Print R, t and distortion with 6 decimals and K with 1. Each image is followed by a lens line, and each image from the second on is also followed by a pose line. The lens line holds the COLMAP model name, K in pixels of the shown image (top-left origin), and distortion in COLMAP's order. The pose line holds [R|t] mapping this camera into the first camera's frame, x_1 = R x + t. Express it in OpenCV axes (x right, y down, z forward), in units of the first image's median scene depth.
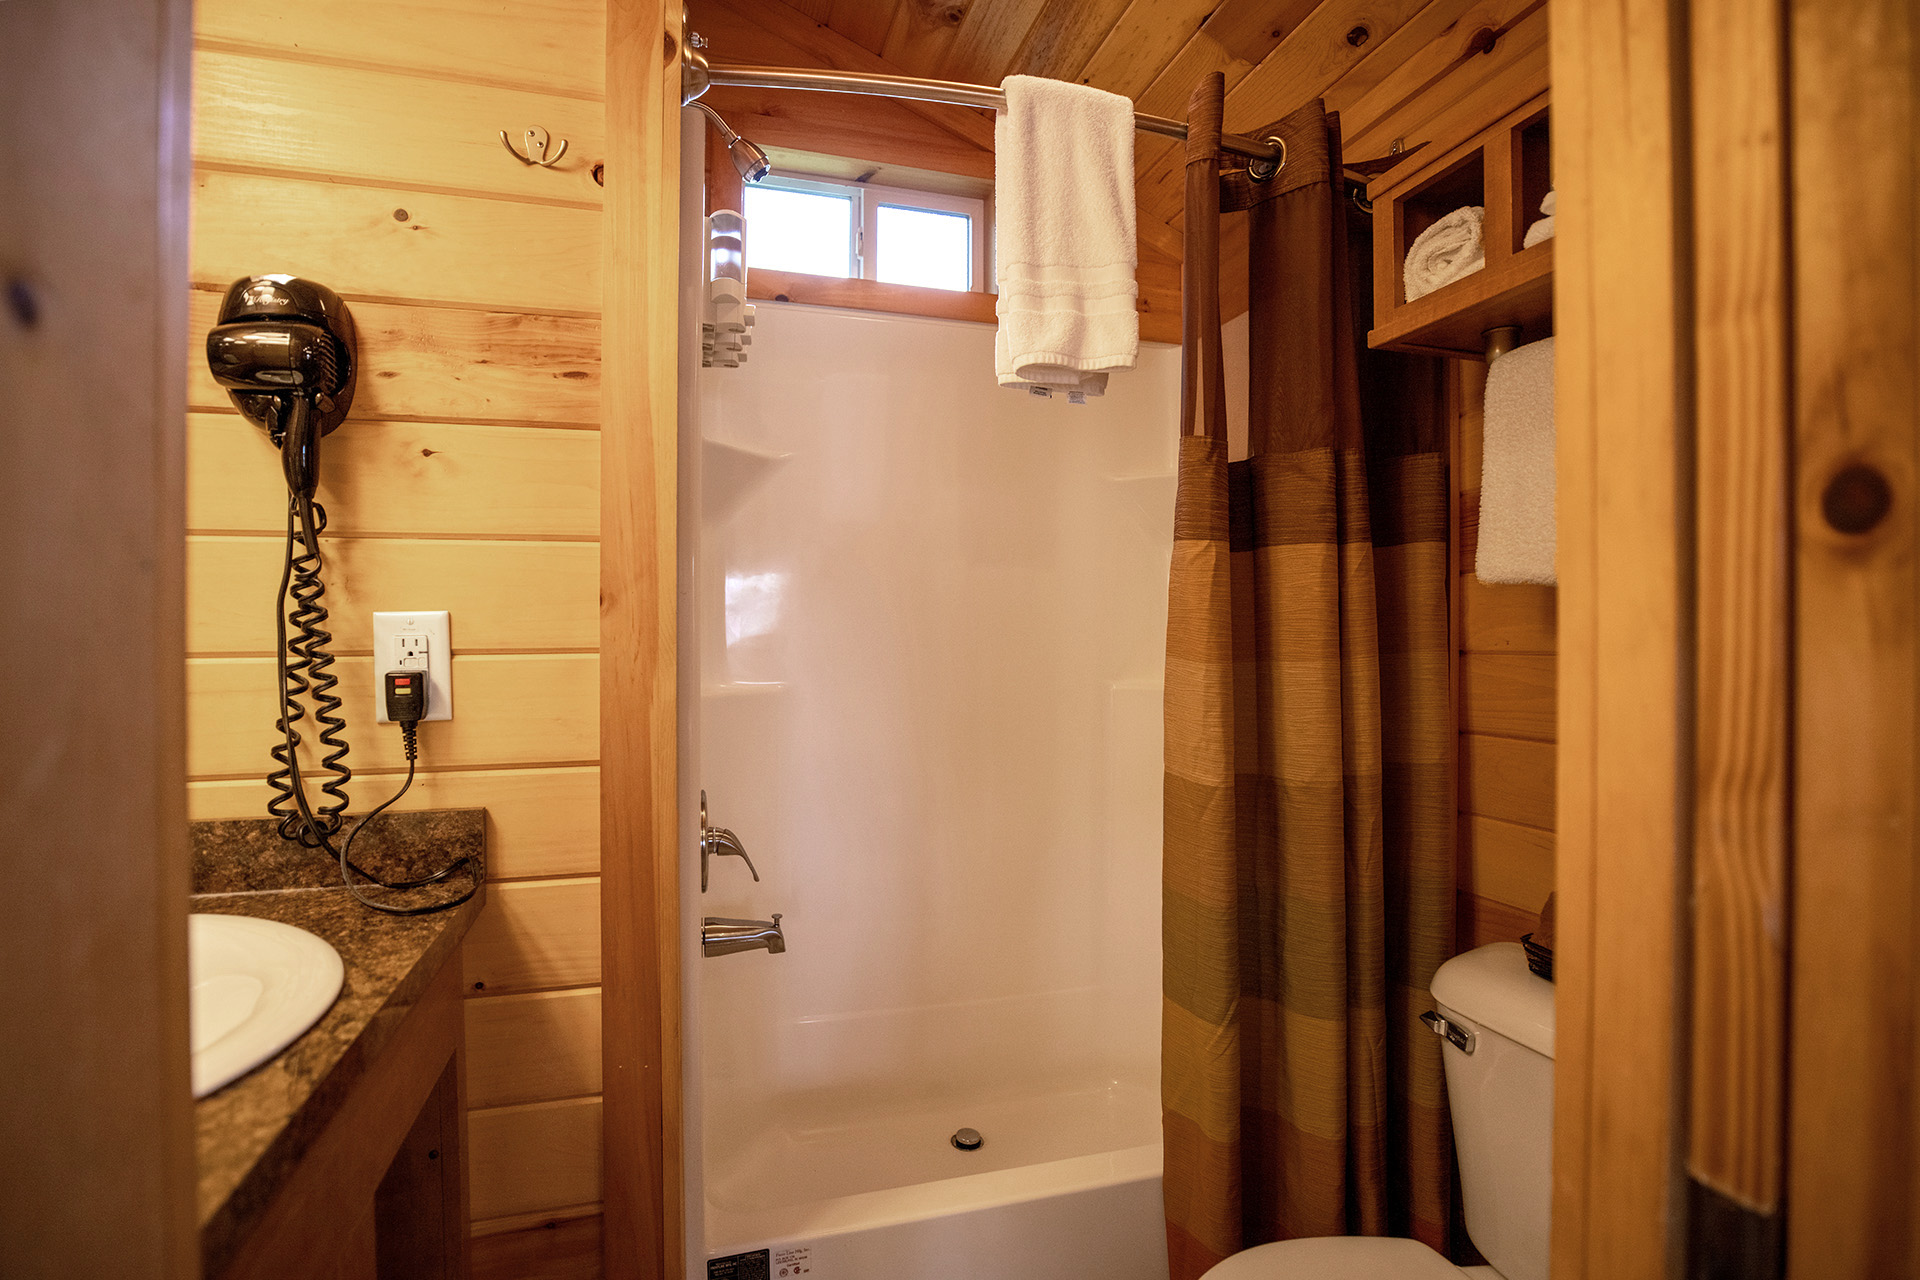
lens RADIAL K [[904.5, 0, 945.1], [0, 904.5, 643.3], [0, 0, 1]] dist [-0.034360, 0.004510]
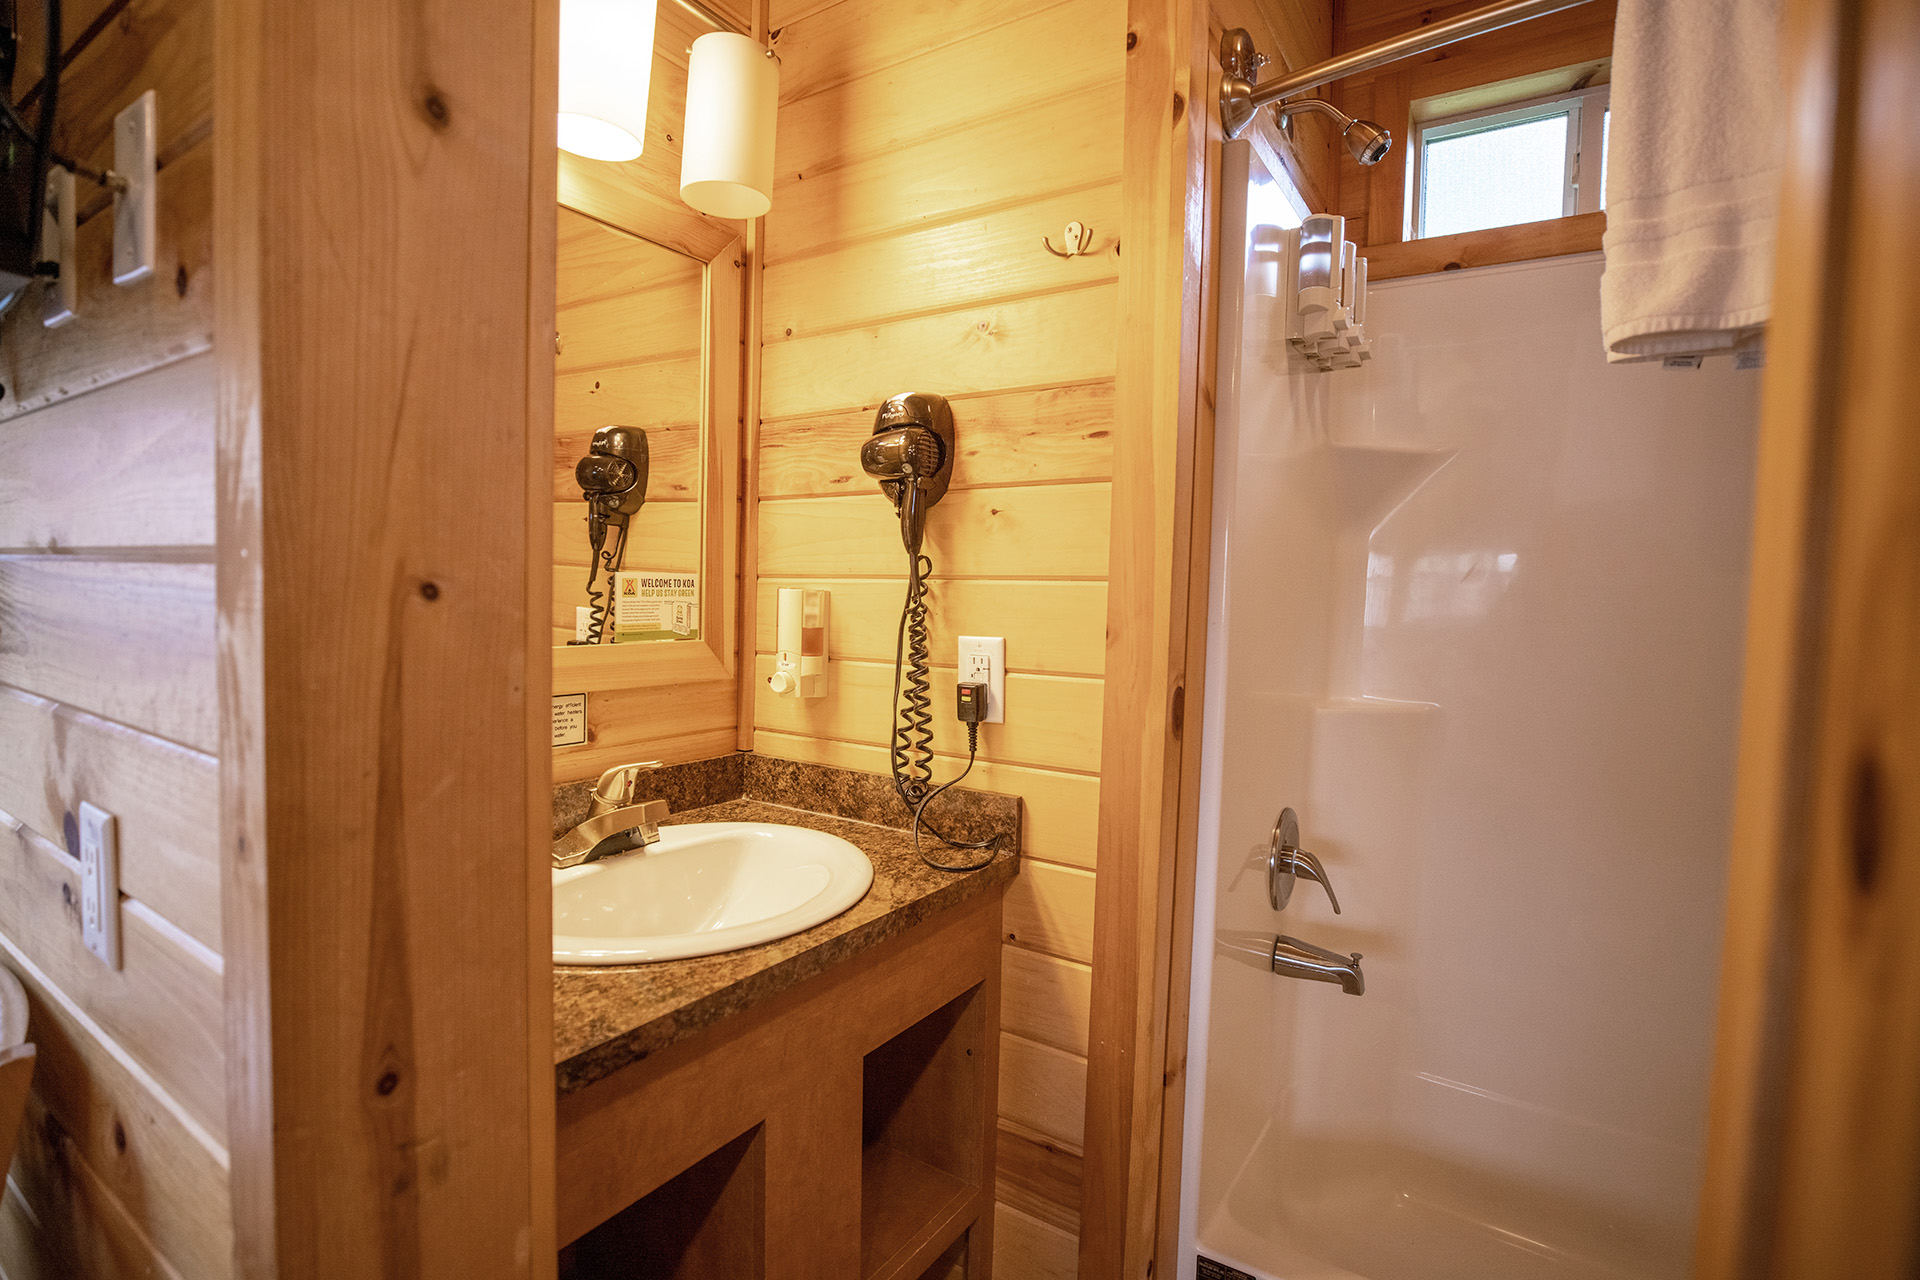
lens RADIAL K [[904.5, 0, 945.4], [0, 904.5, 643.1], [0, 0, 1]] dist [-0.034360, 0.004510]
pose [[0.646267, 0.062281, -0.760566, 0.362046], [-0.033110, 0.998014, 0.053590, -0.093852], [0.762393, -0.009451, 0.647046, 0.114571]]
